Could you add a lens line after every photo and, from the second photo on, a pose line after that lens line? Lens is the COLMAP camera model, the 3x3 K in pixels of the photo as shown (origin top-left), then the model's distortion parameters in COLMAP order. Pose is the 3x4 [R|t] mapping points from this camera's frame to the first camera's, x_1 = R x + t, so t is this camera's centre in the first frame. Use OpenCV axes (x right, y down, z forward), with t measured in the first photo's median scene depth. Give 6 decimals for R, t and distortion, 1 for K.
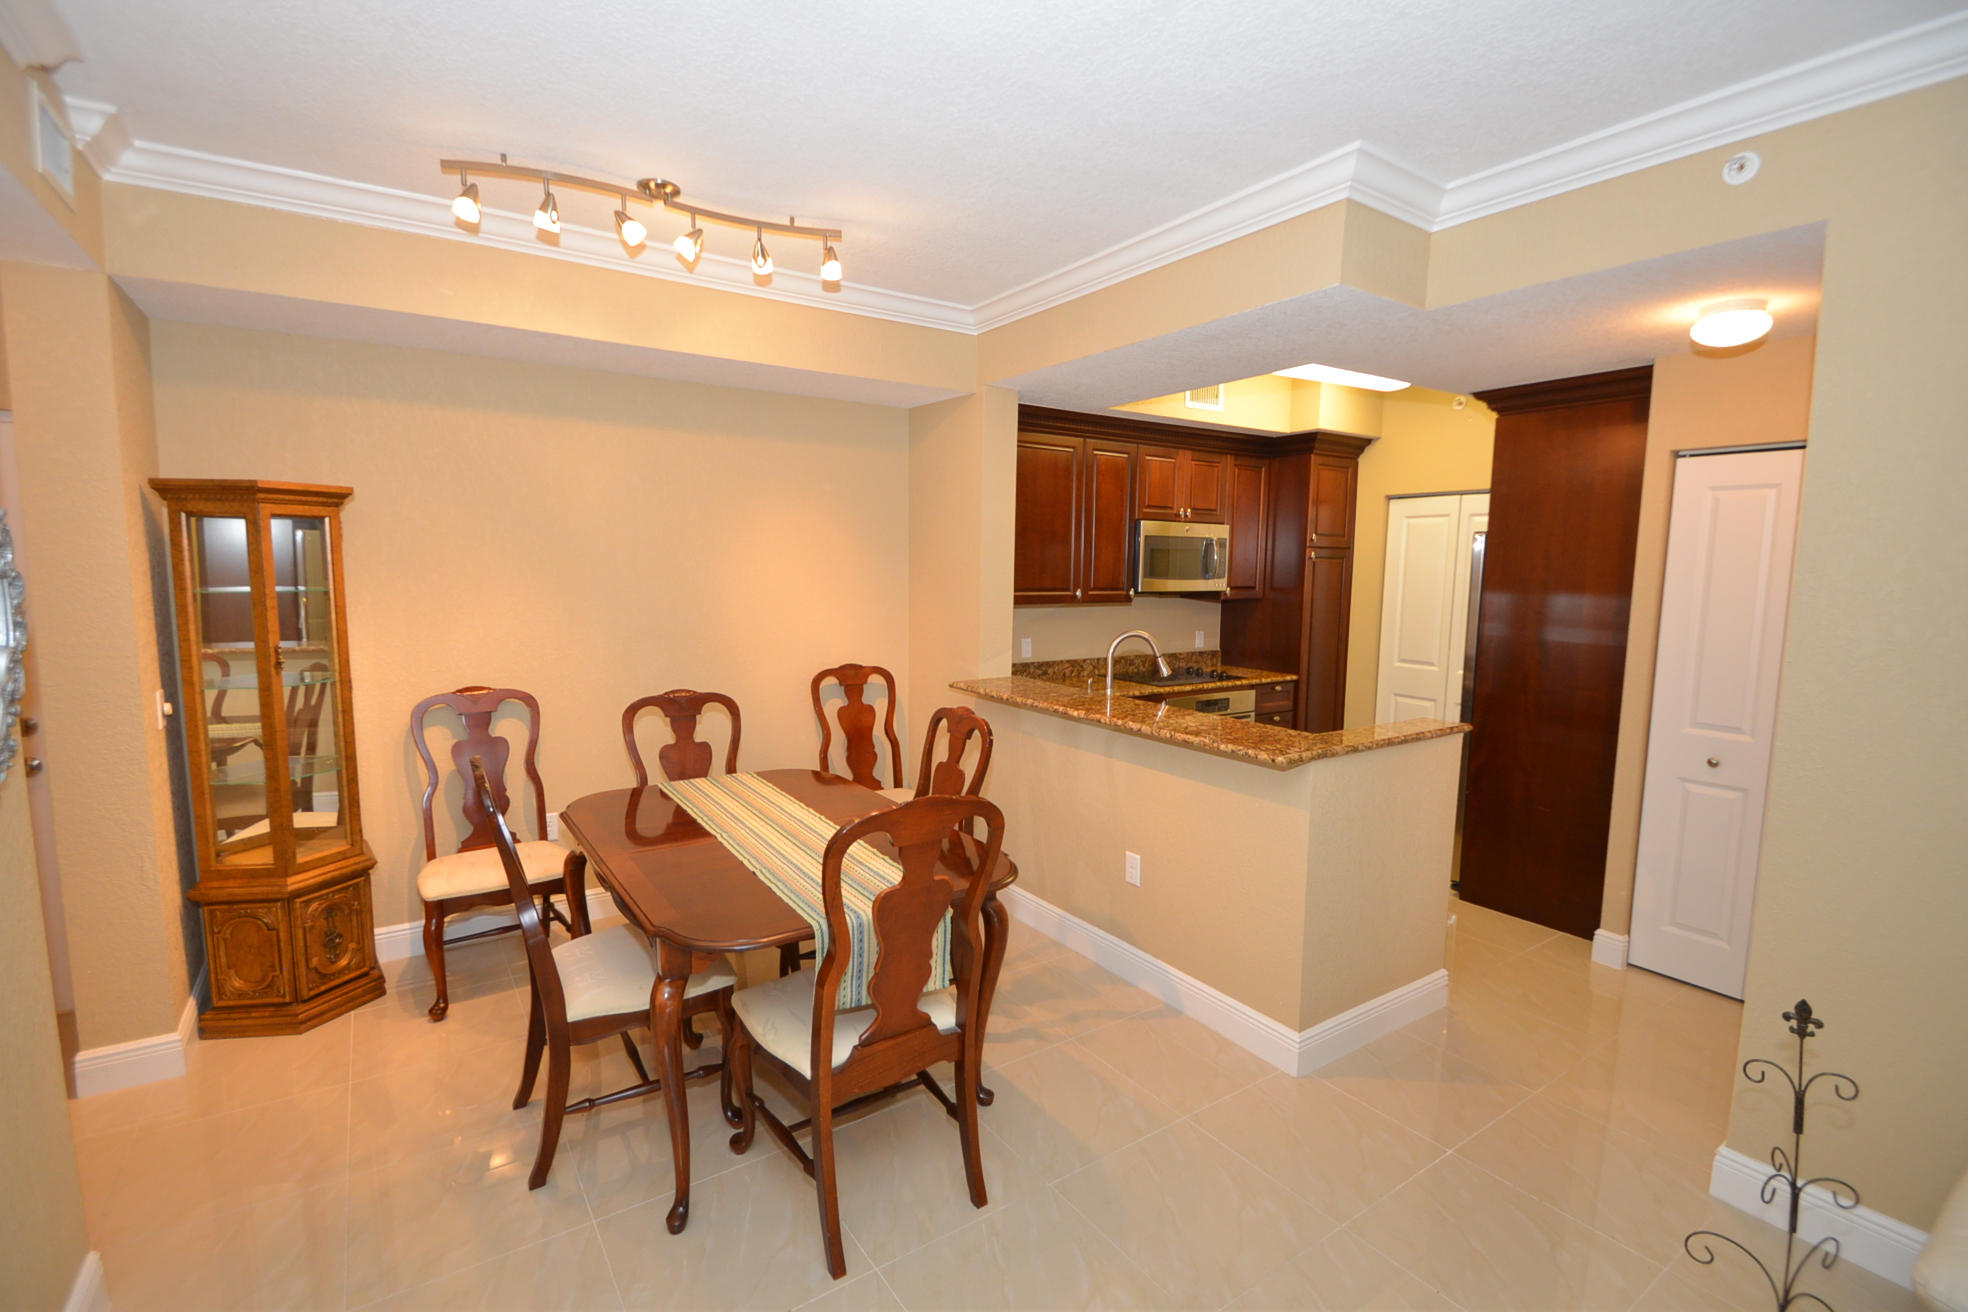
lens RADIAL K [[866.8, 0, 974.5], [0, 866.8, 666.0], [0, 0, 1]] dist [0.002647, -0.010368]
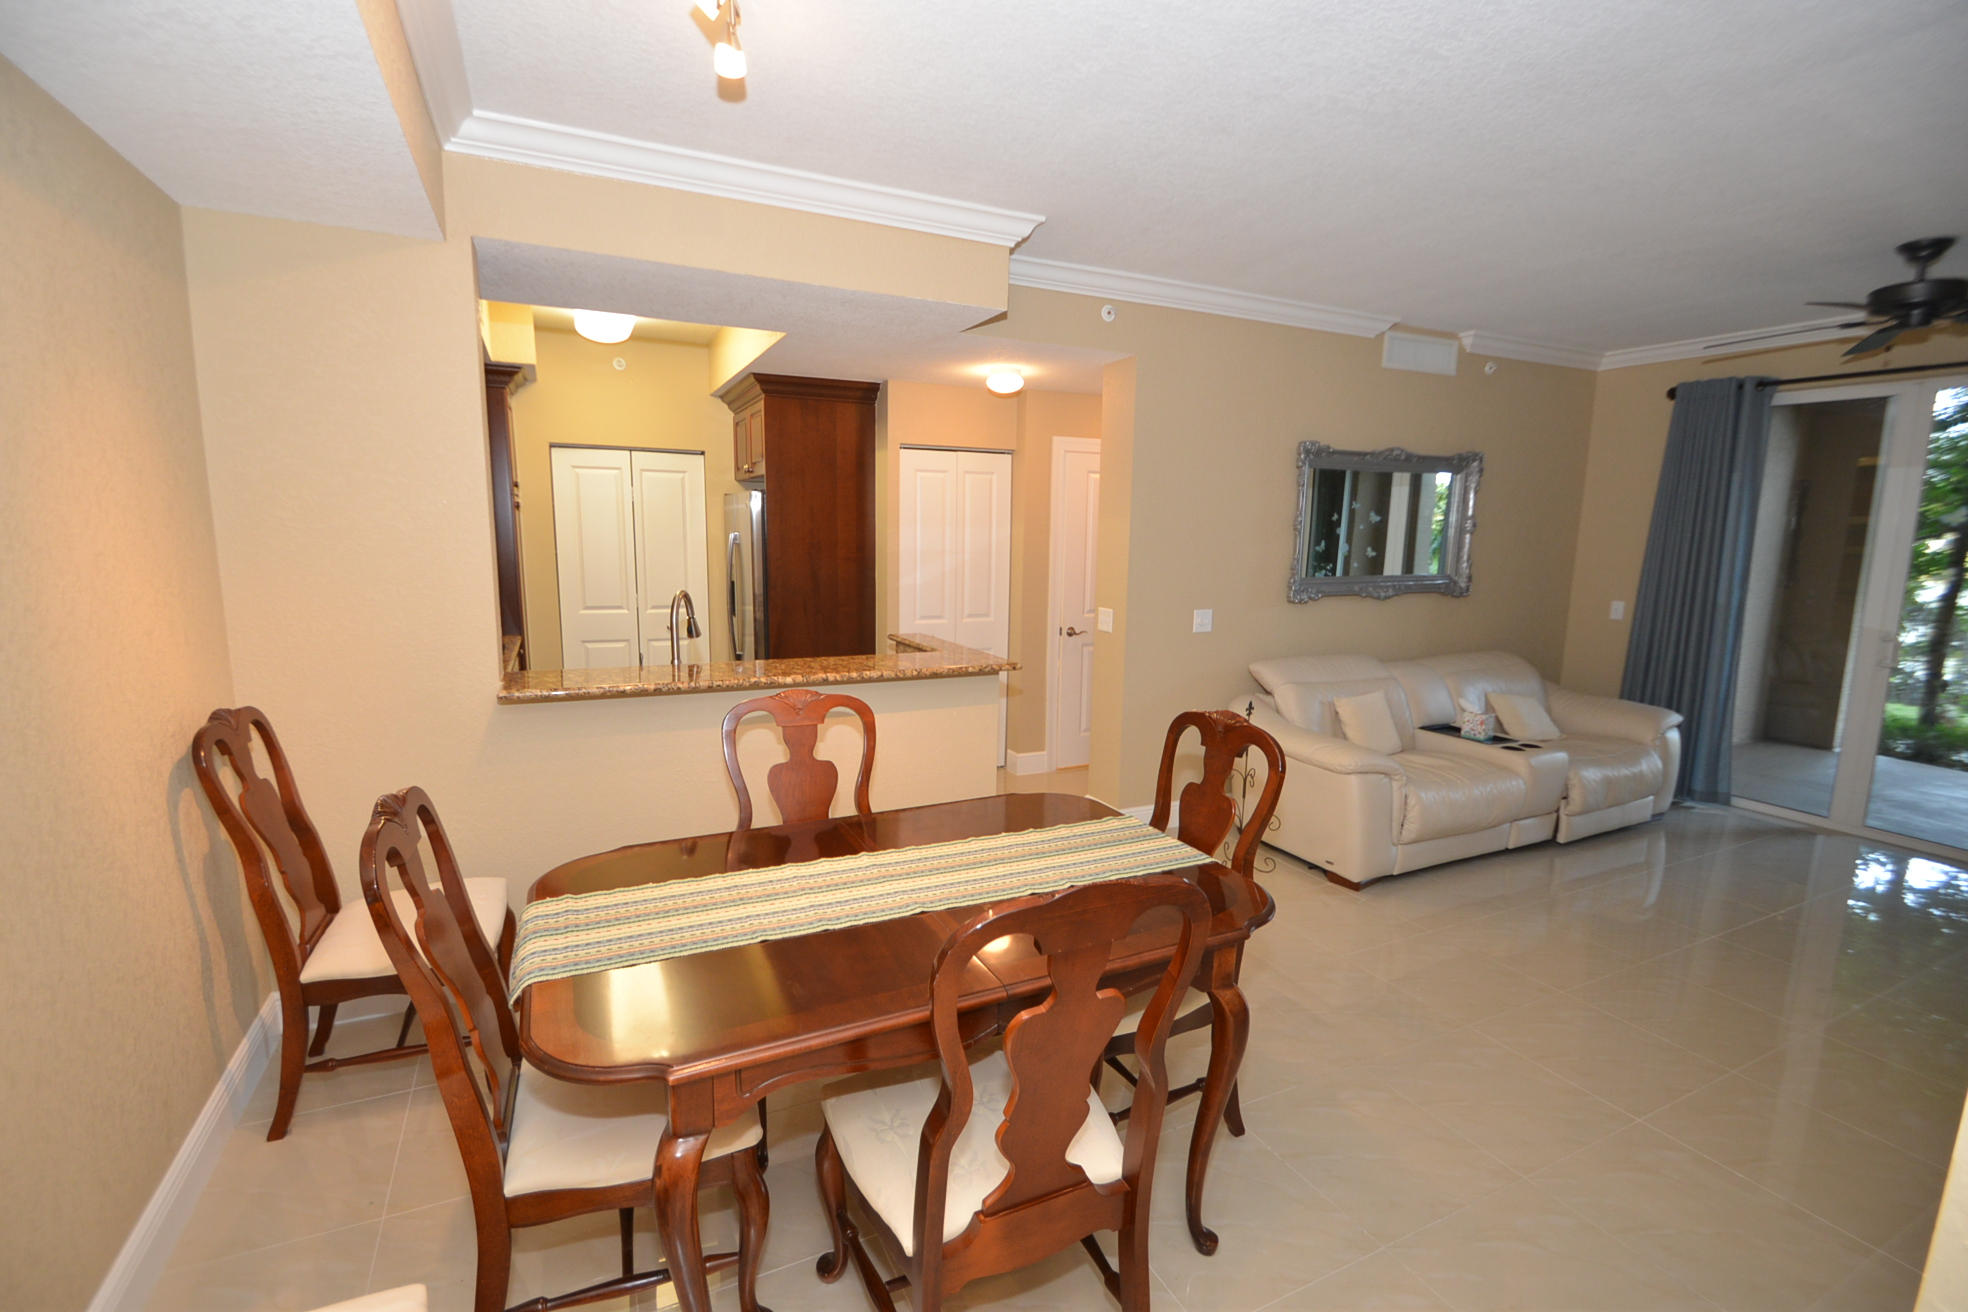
lens RADIAL K [[866.8, 0, 961.5], [0, 866.8, 660.9], [0, 0, 1]] dist [0.002647, -0.010368]
pose [[0.159613, -0.157545, 0.974527, -0.610365], [0.102482, 0.984494, 0.142372, -0.062502], [-0.981846, 0.077147, 0.173283, 0.536515]]
